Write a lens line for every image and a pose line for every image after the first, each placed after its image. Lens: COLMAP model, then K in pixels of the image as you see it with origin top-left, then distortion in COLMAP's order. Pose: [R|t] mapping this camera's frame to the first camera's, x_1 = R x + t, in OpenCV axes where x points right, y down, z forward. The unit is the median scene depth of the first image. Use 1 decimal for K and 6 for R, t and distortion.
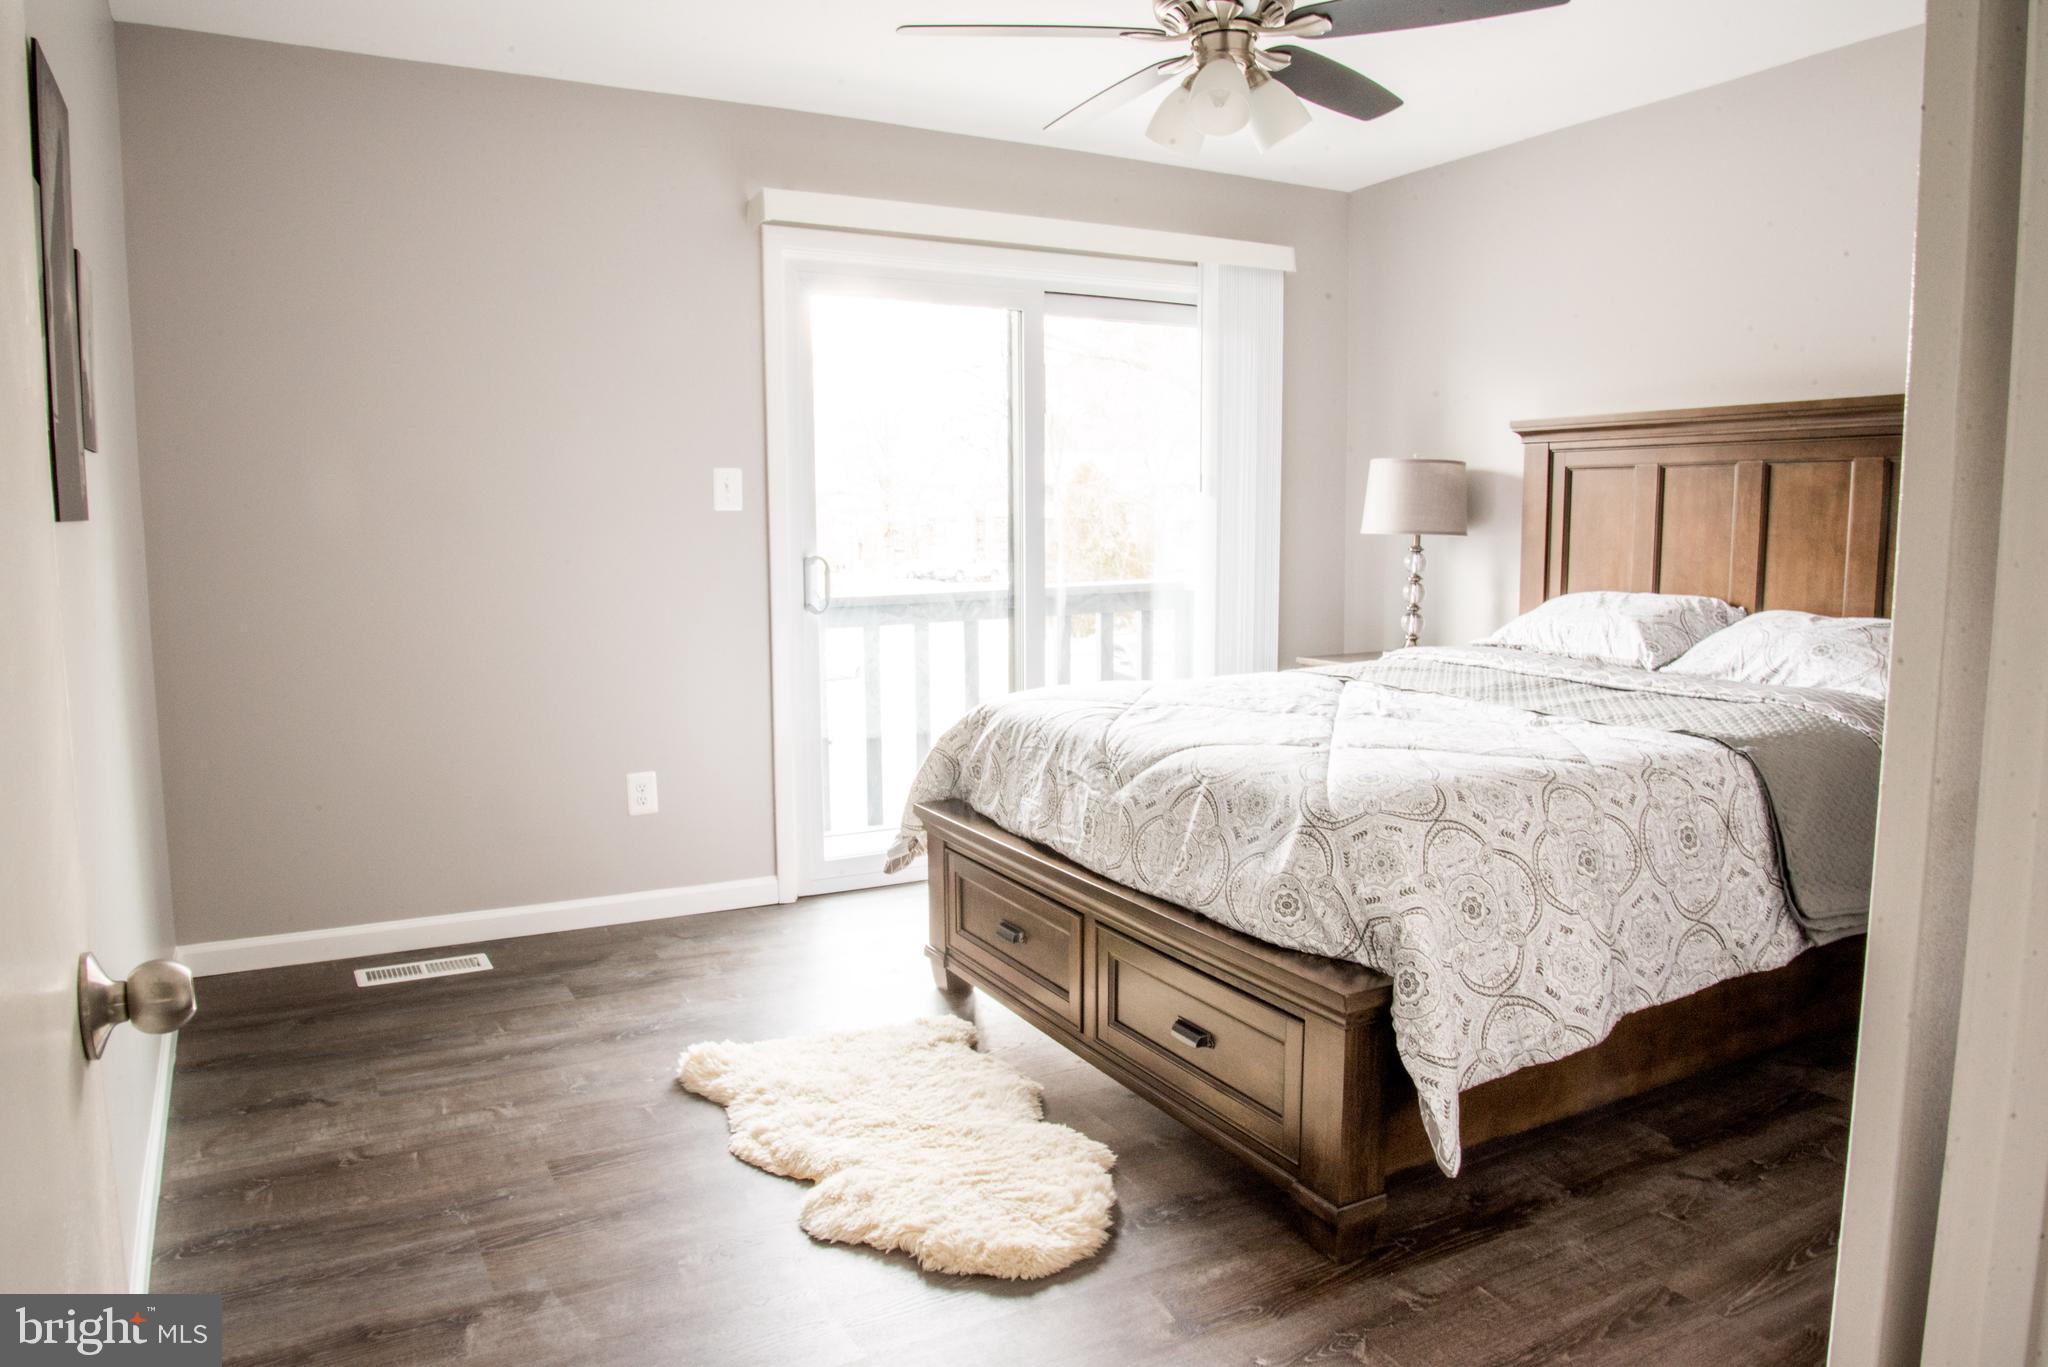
lens RADIAL K [[1409.5, 0, 1024.0], [0, 1409.5, 683.5], [0, 0, 1]] dist [0.002538, 0.000476]
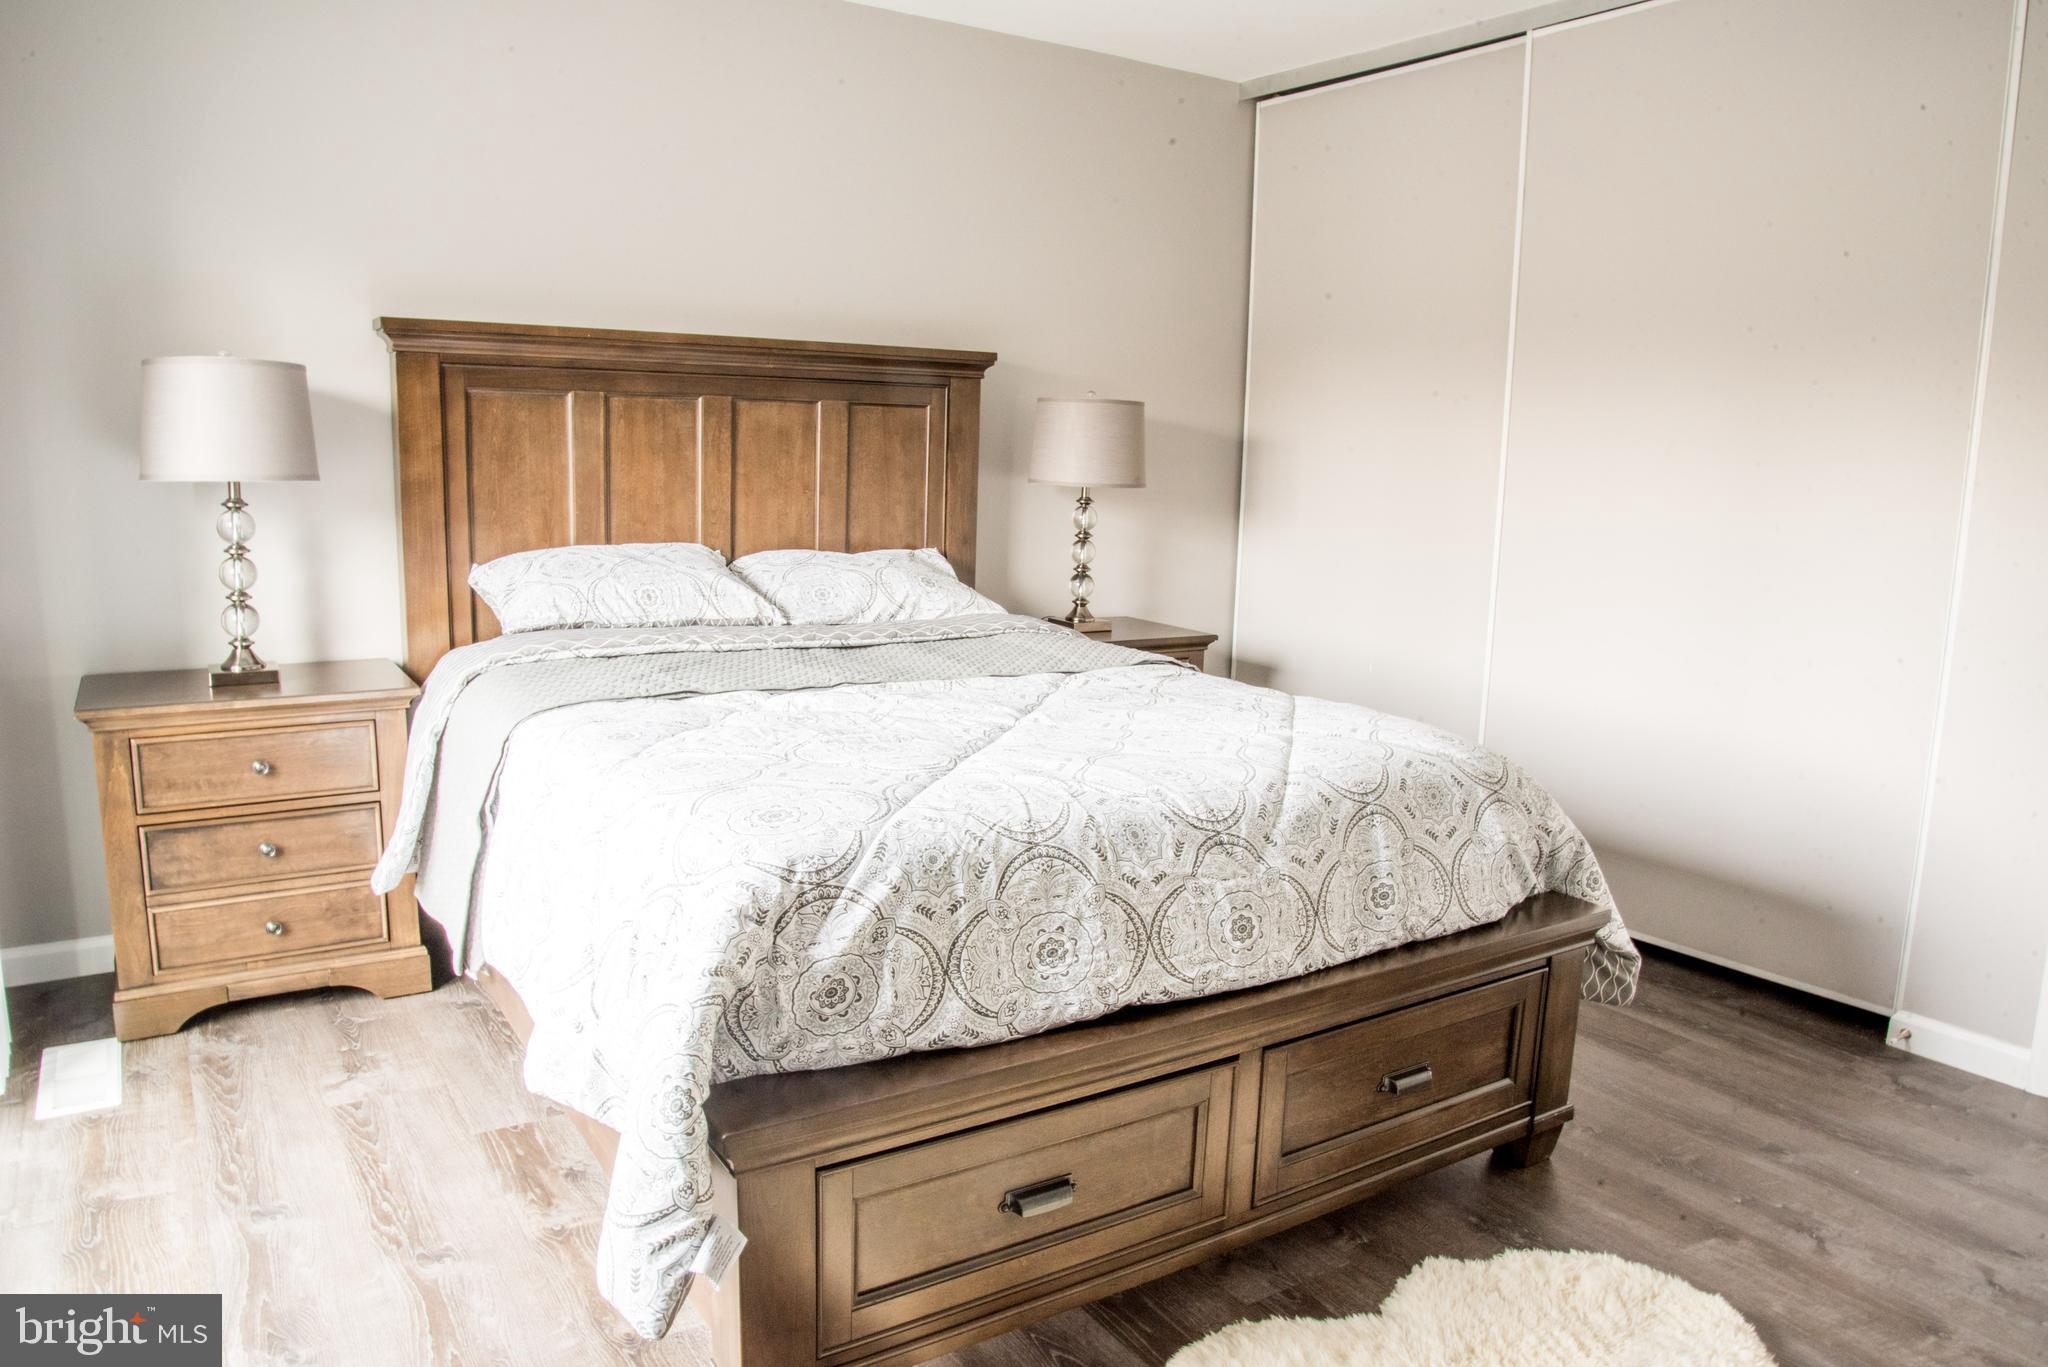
lens RADIAL K [[1439.7, 0, 1024.0], [0, 1439.7, 683.5], [0, 0, 1]] dist [-0.082312, -0.000827]
pose [[-0.084123, -0.164386, 0.982803, -0.514323], [0.094613, 0.980525, 0.172103, -0.123517], [-0.991953, 0.107464, -0.066931, 0.954013]]
